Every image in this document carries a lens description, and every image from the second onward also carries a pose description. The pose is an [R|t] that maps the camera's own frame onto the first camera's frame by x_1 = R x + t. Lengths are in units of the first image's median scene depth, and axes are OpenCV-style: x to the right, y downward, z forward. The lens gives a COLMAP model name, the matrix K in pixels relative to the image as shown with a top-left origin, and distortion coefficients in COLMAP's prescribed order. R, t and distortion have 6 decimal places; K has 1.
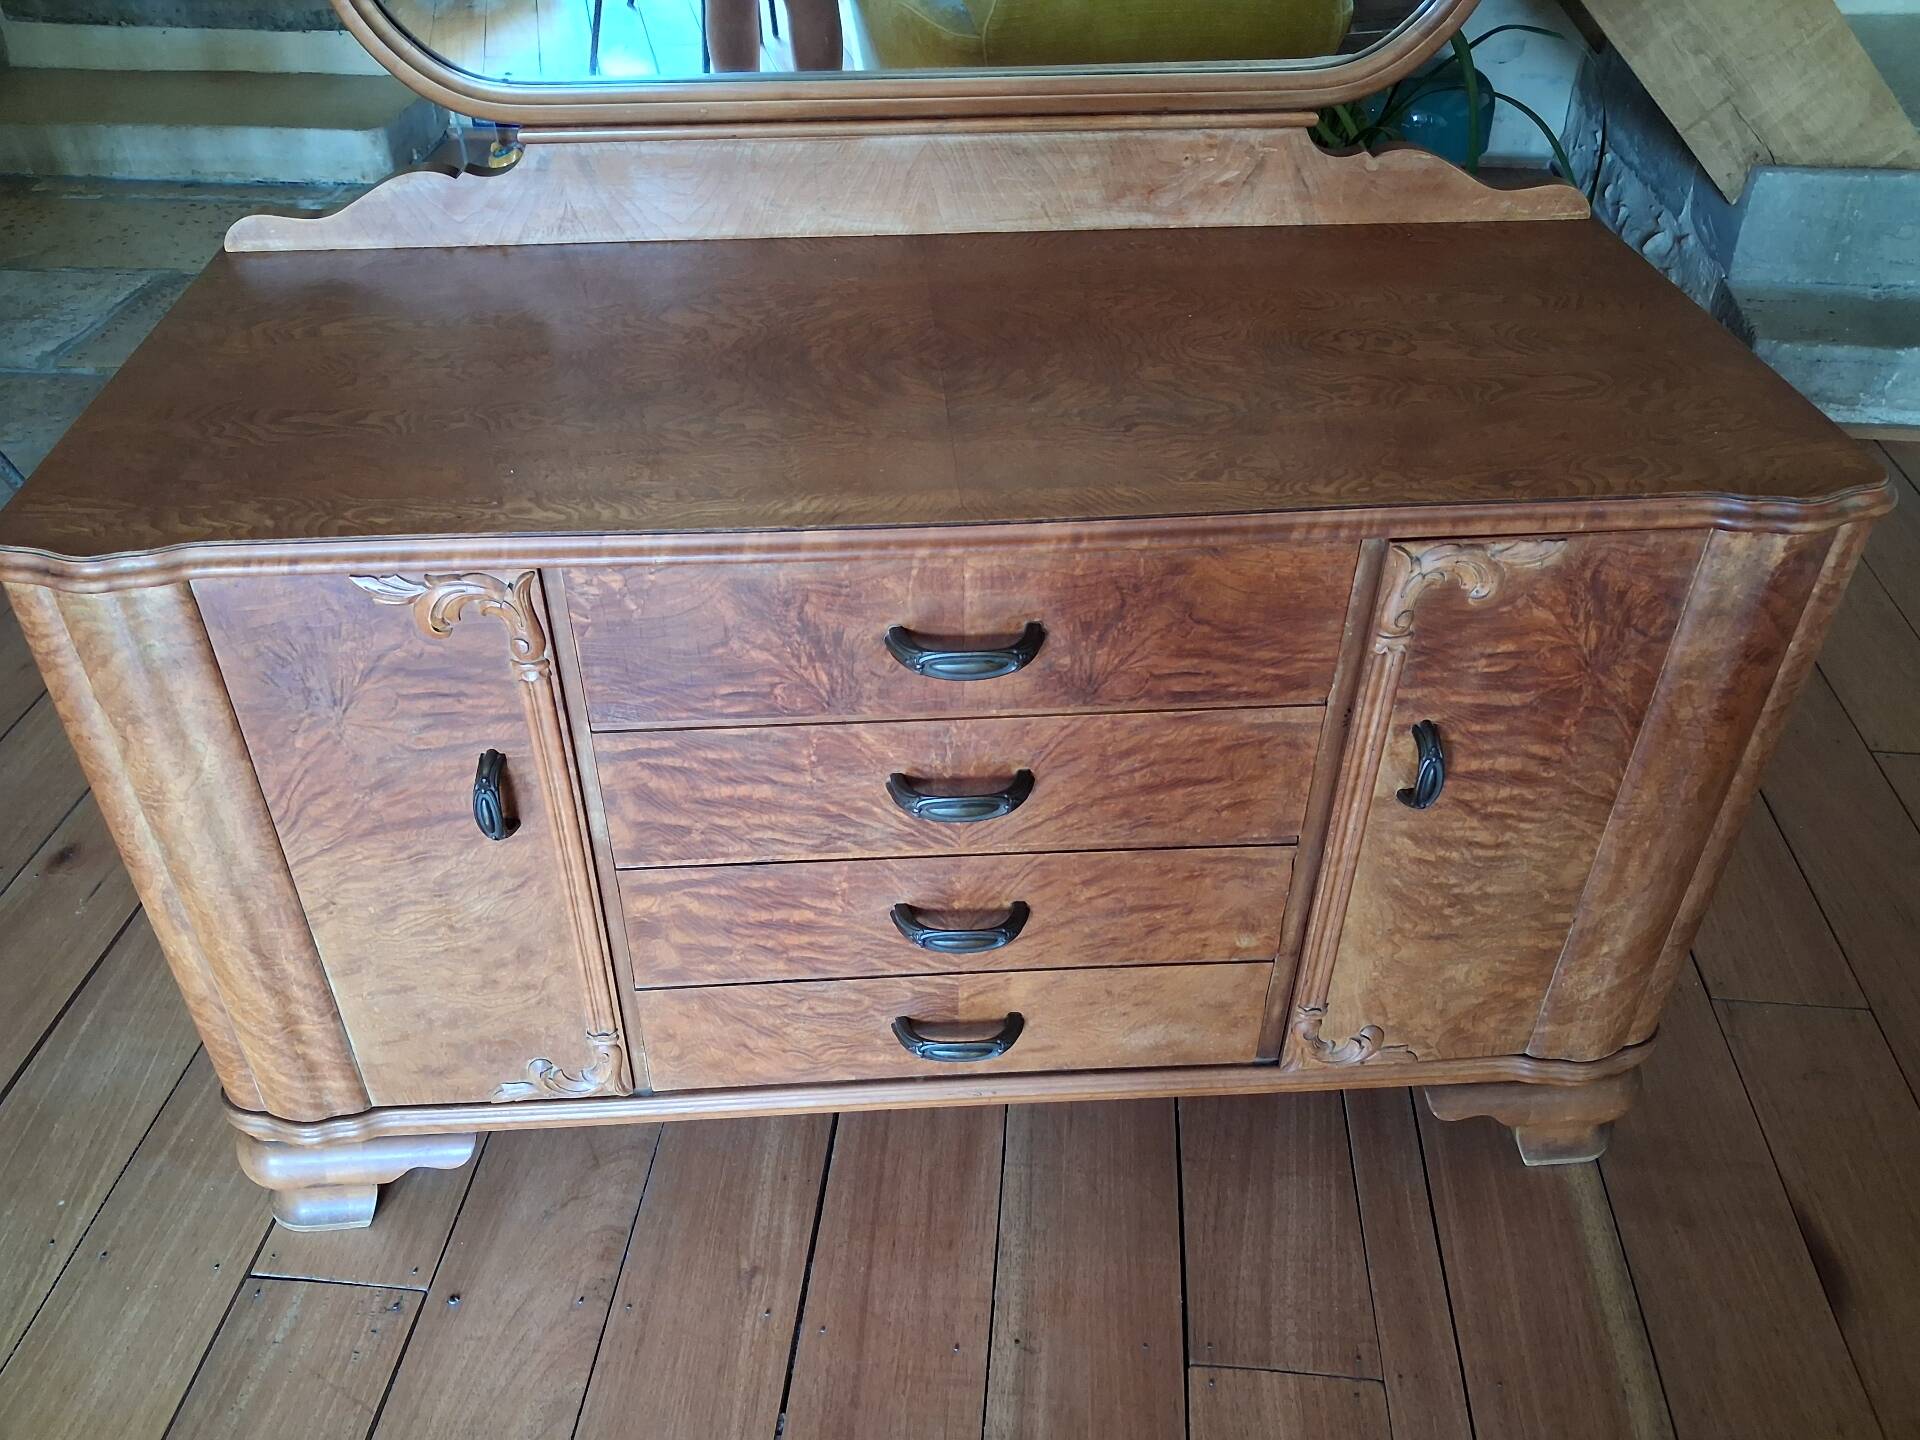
lens RADIAL K [[1512.6, 0, 933.2], [0, 1512.6, 728.5], [0, 0, 1]] dist [0.145842, -0.338051]
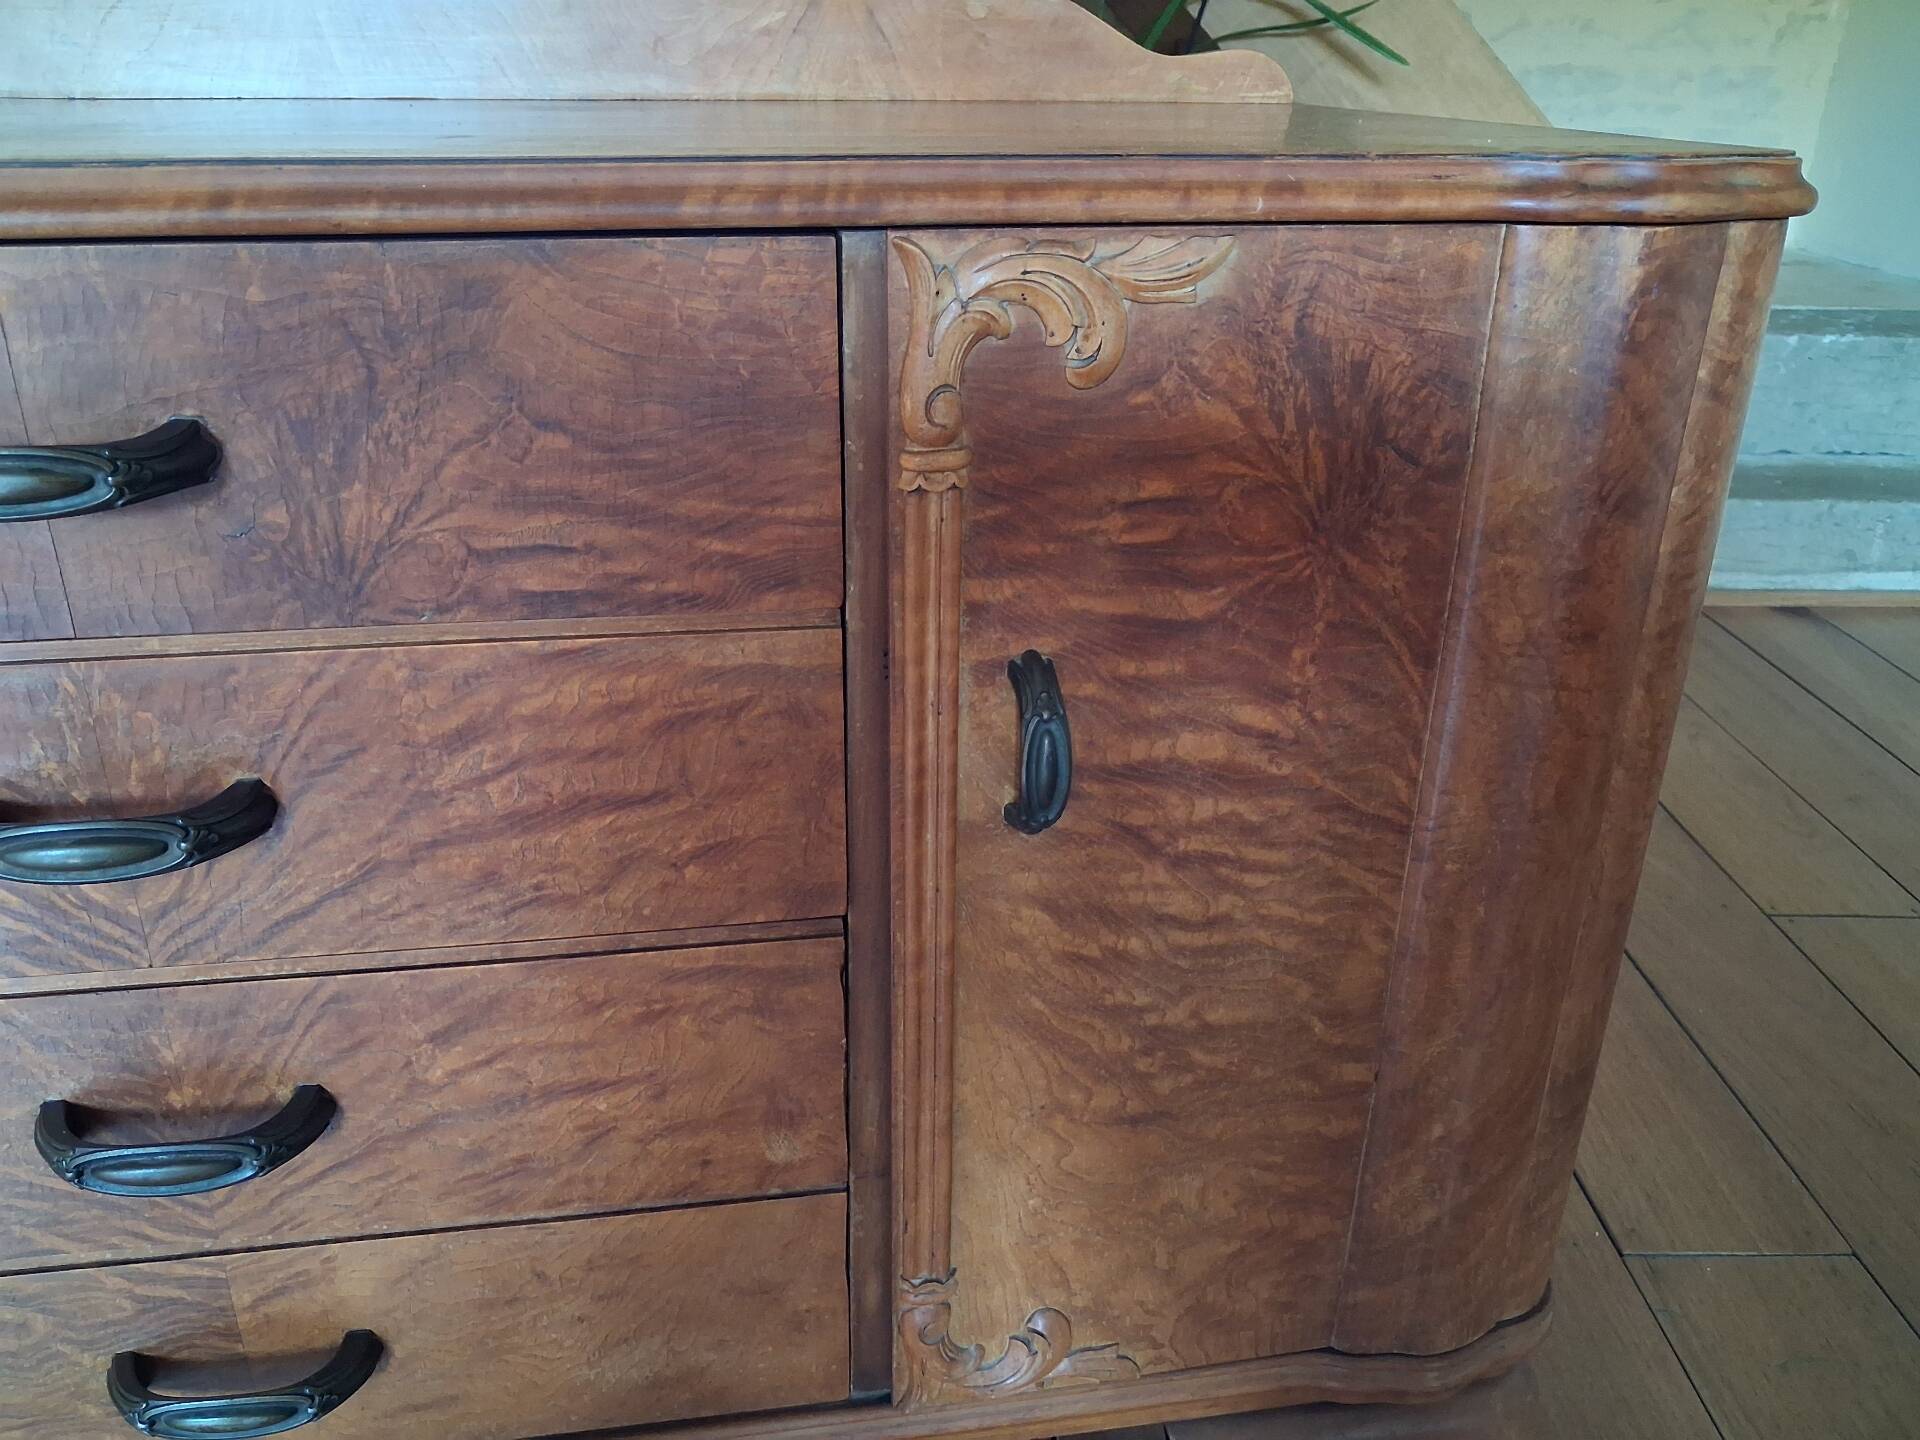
lens RADIAL K [[1467.0, 0, 916.4], [0, 1467.0, 722.4], [0, 0, 1]] dist [0.058086, -0.083166]
pose [[0.996156, -0.031102, 0.081884, 0.231821], [0.050080, 0.969204, -0.241113, 0.131938], [-0.071864, 0.244287, 0.967036, 0.506137]]
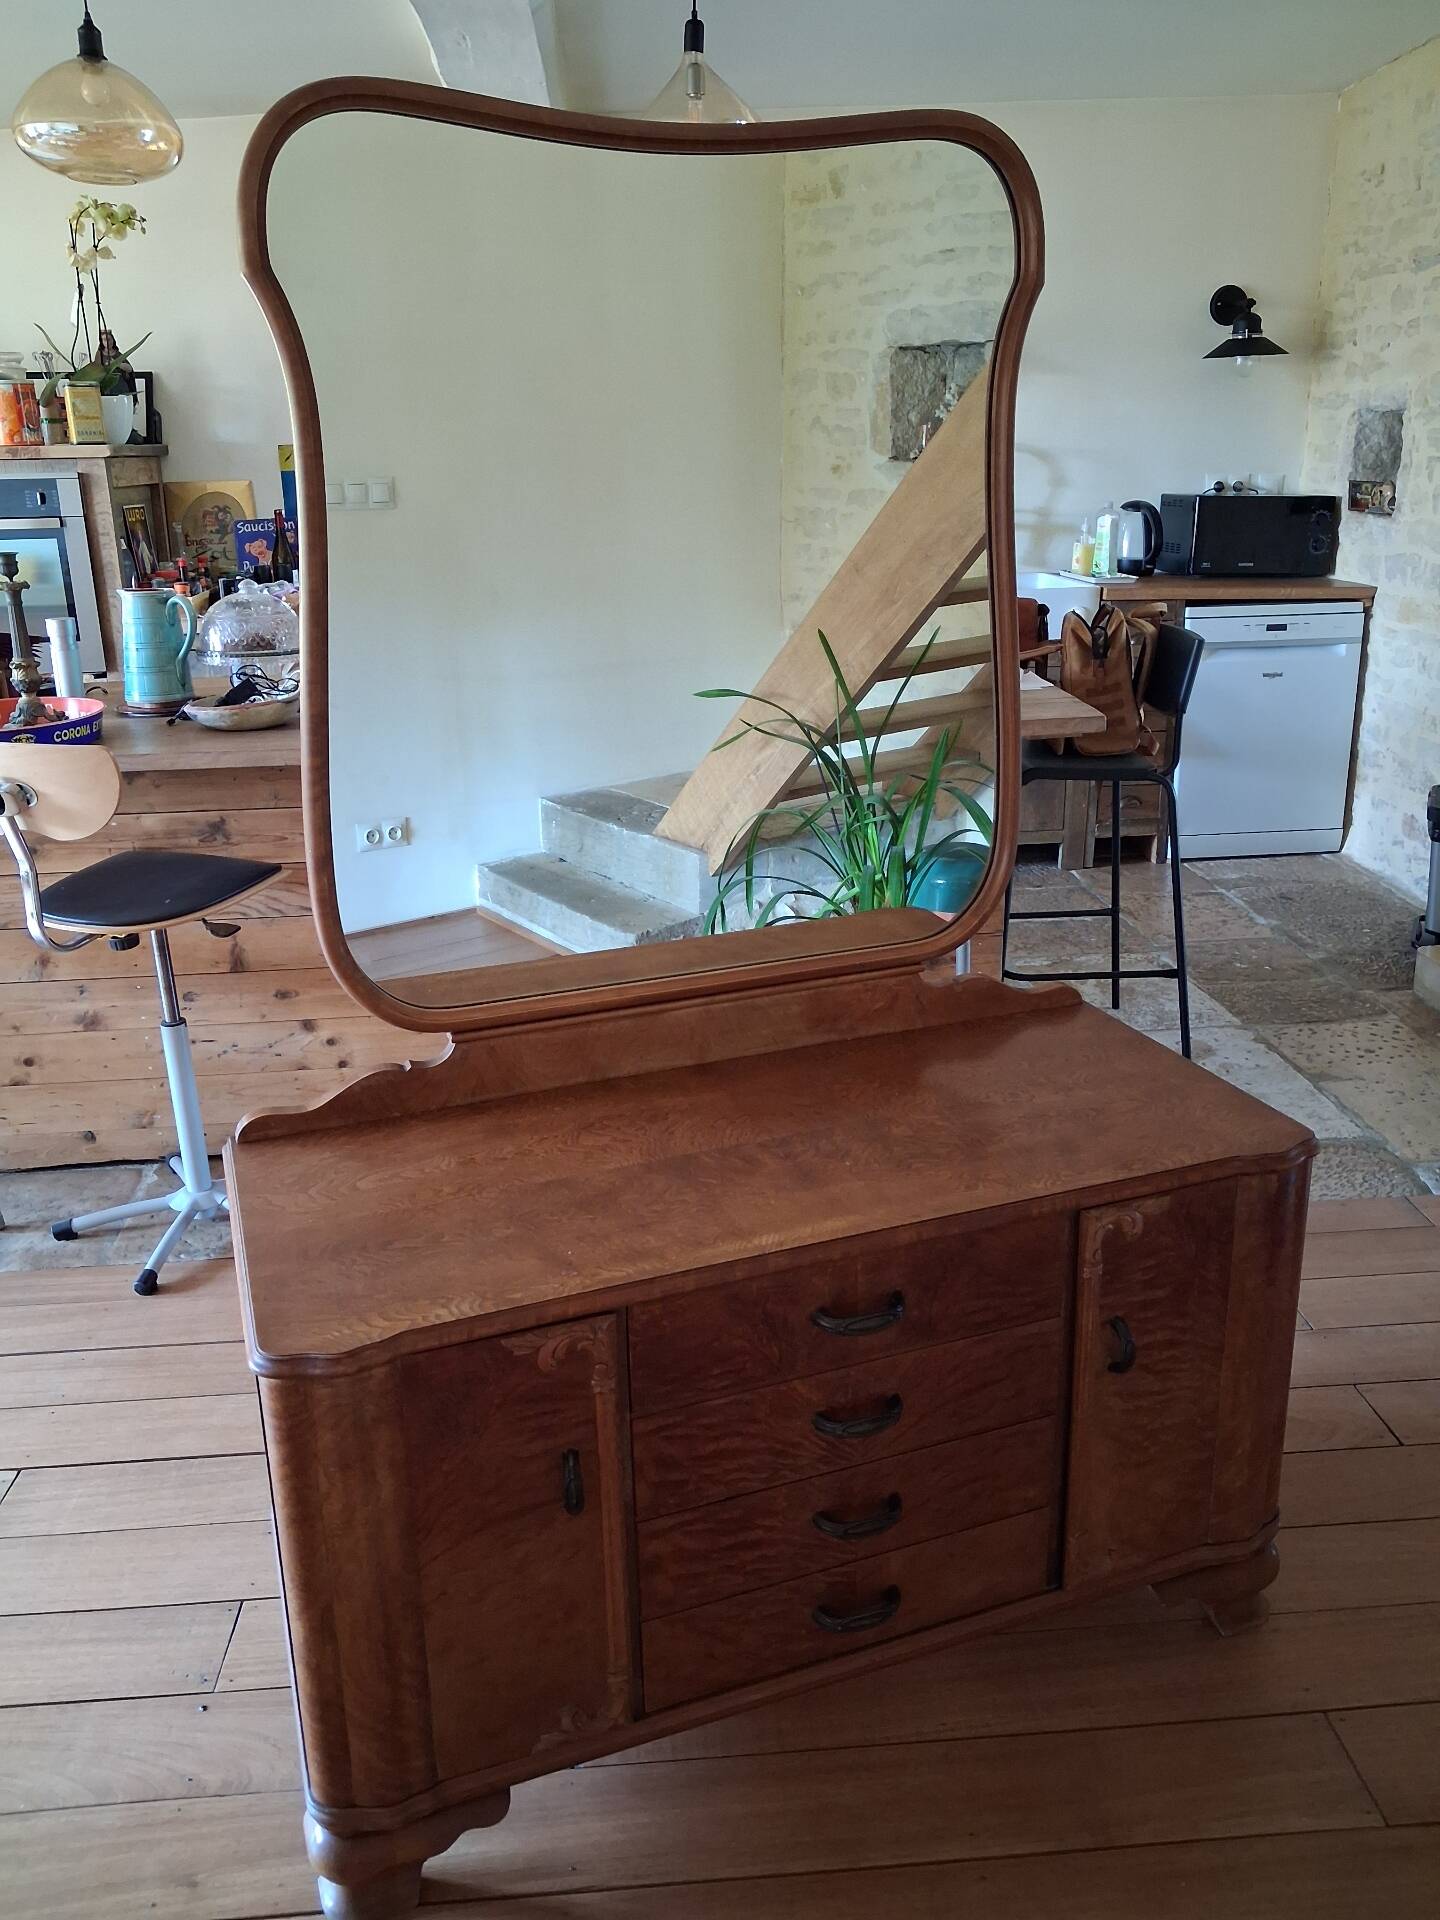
lens RADIAL K [[1467.0, 0, 719.8], [0, 1467.0, 929.5], [0, 0, 1]] dist [0.058086, -0.083166]
pose [[0.957598, -0.106272, 0.267791, -0.451424], [0.191975, 0.928438, -0.318038, 0.031354], [-0.214828, 0.355962, 0.909472, -0.484382]]
